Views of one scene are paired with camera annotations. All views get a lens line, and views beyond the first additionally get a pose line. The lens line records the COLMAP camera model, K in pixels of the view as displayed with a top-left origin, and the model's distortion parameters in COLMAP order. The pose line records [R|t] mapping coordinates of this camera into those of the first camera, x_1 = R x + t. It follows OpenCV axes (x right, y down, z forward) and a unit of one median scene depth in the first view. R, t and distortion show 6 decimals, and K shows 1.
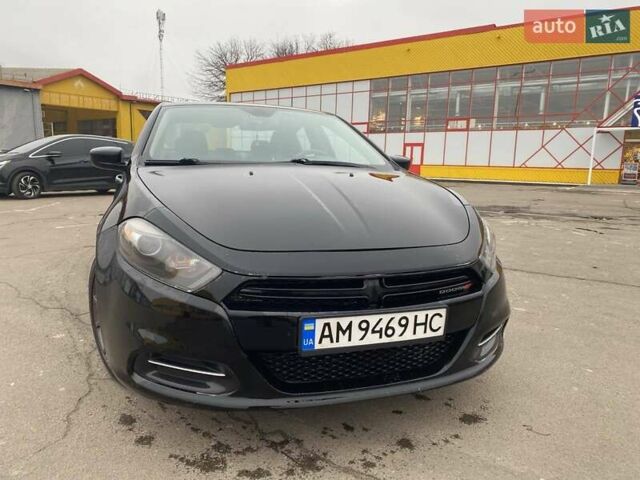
lens RADIAL K [[482.4, 0, 314.3], [0, 482.4, 249.1], [0, 0, 1]] dist [0.030716, -0.041265]
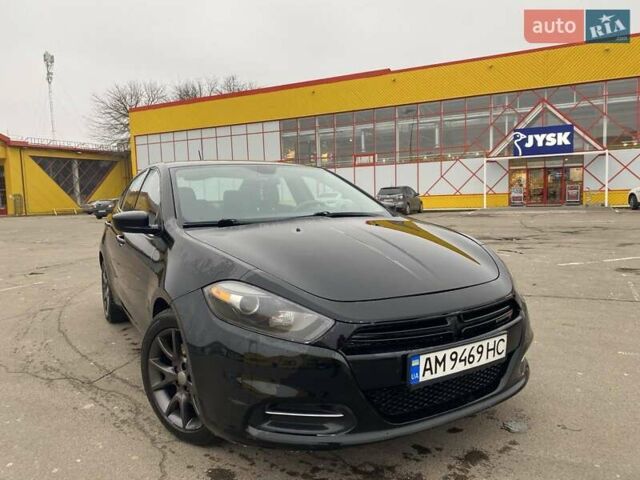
lens RADIAL K [[482.4, 0, 322.4], [0, 482.4, 242.4], [0, 0, 1]] dist [0.030716, -0.041265]
pose [[0.977572, -0.071187, 0.198208, -0.097684], [0.087876, 0.993174, -0.076705, -0.012962], [-0.191394, 0.092403, 0.977154, -0.029039]]
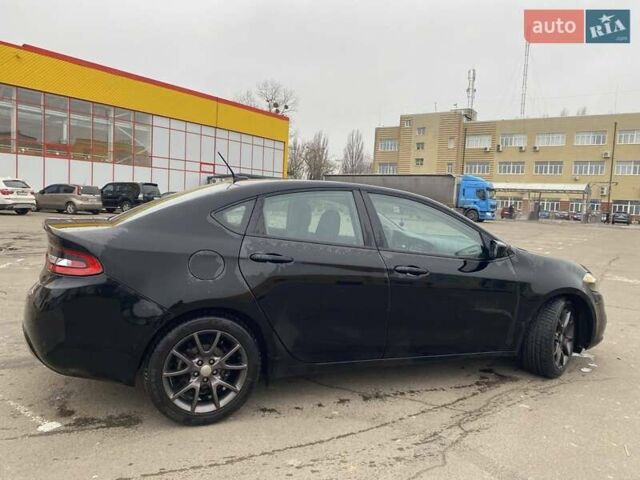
lens RADIAL K [[482.4, 0, 323.7], [0, 482.4, 233.8], [0, 0, 1]] dist [0.030716, -0.041265]
pose [[-0.079718, -0.089446, 0.992796, -0.661569], [0.126461, 0.987011, 0.099079, -0.165996], [-0.988763, 0.133448, -0.067371, 0.618847]]
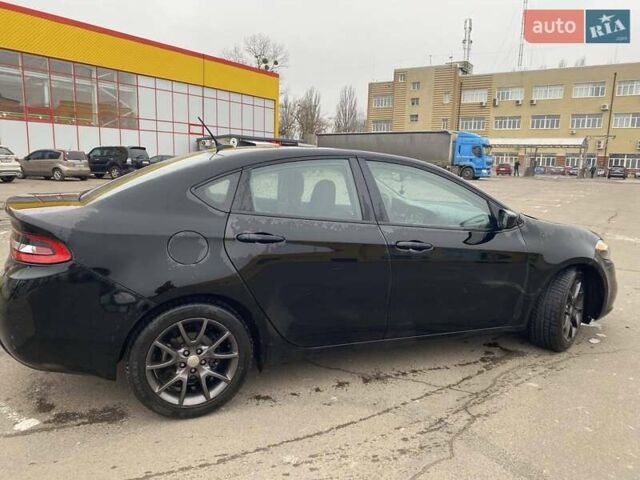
lens RADIAL K [[482.4, 0, 320.9], [0, 482.4, 242.4], [0, 0, 1]] dist [0.030716, -0.041265]
pose [[-0.088293, -0.186232, 0.978530, -0.619024], [0.146091, 0.969323, 0.197662, -0.173469], [-0.985323, 0.160407, -0.058378, 0.614369]]
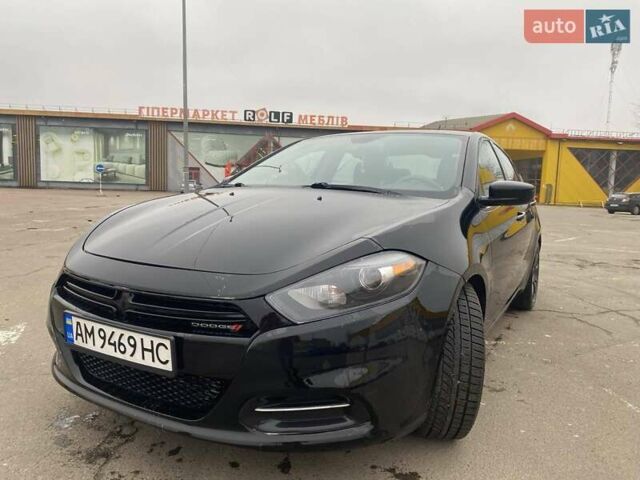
lens RADIAL K [[482.4, 0, 314.3], [0, 482.4, 241.0], [0, 0, 1]] dist [0.030716, -0.041265]
pose [[0.668993, 0.080659, -0.738879, 0.261344], [-0.150804, 0.988148, -0.028670, -0.017012], [0.727809, 0.130606, 0.673228, 0.138912]]
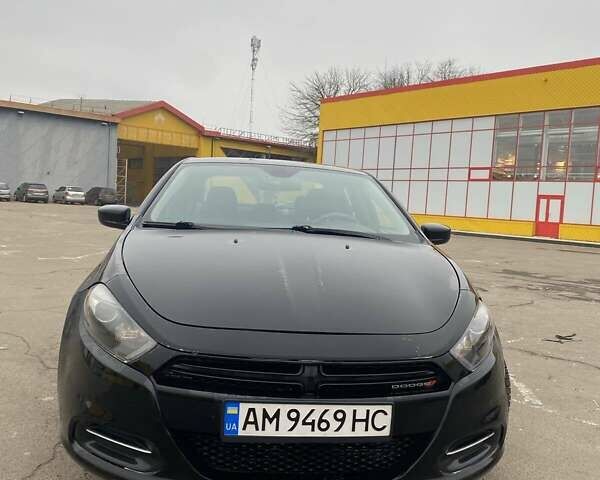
lens RADIAL K [[601.9, 0, 304.7], [0, 601.9, 244.6], [0, 0, 1]] dist [0.023449, 0.000000]
pose [[0.979240, 0.048438, -0.196834, 0.077368], [-0.071929, 0.990873, -0.114006, -0.008730], [0.189515, 0.125797, 0.973786, -0.041249]]
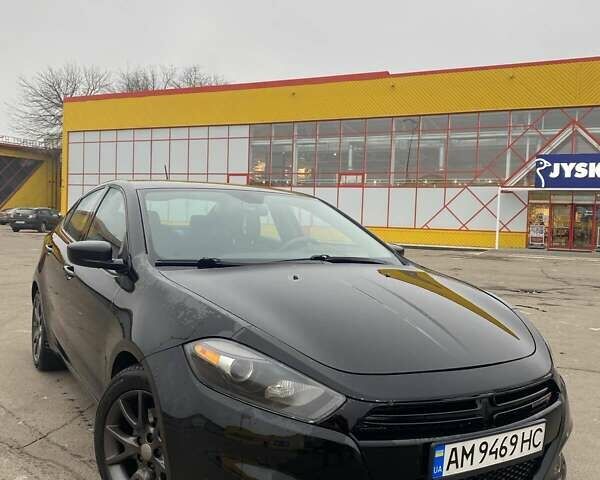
lens RADIAL K [[601.9, 0, 300.4], [0, 601.9, 249.6], [0, 0, 1]] dist [0.023449, 0.000000]
pose [[0.976820, -0.000812, 0.214060, -0.120603], [0.027431, 0.992223, -0.121413, -0.023673], [-0.212297, 0.124470, 0.969246, -0.039535]]
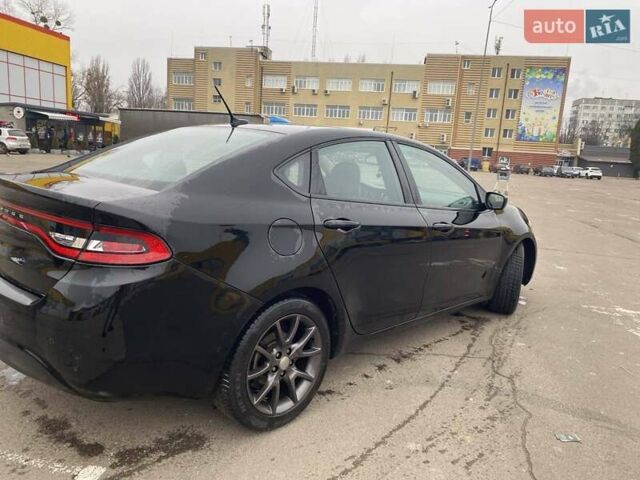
lens RADIAL K [[482.4, 0, 318.9], [0, 482.4, 240.0], [0, 0, 1]] dist [0.030716, -0.041265]
pose [[-0.467007, -0.205502, 0.860043, -0.543513], [0.084975, 0.957689, 0.274975, -0.196727], [-0.880161, 0.201497, -0.429785, 0.808832]]
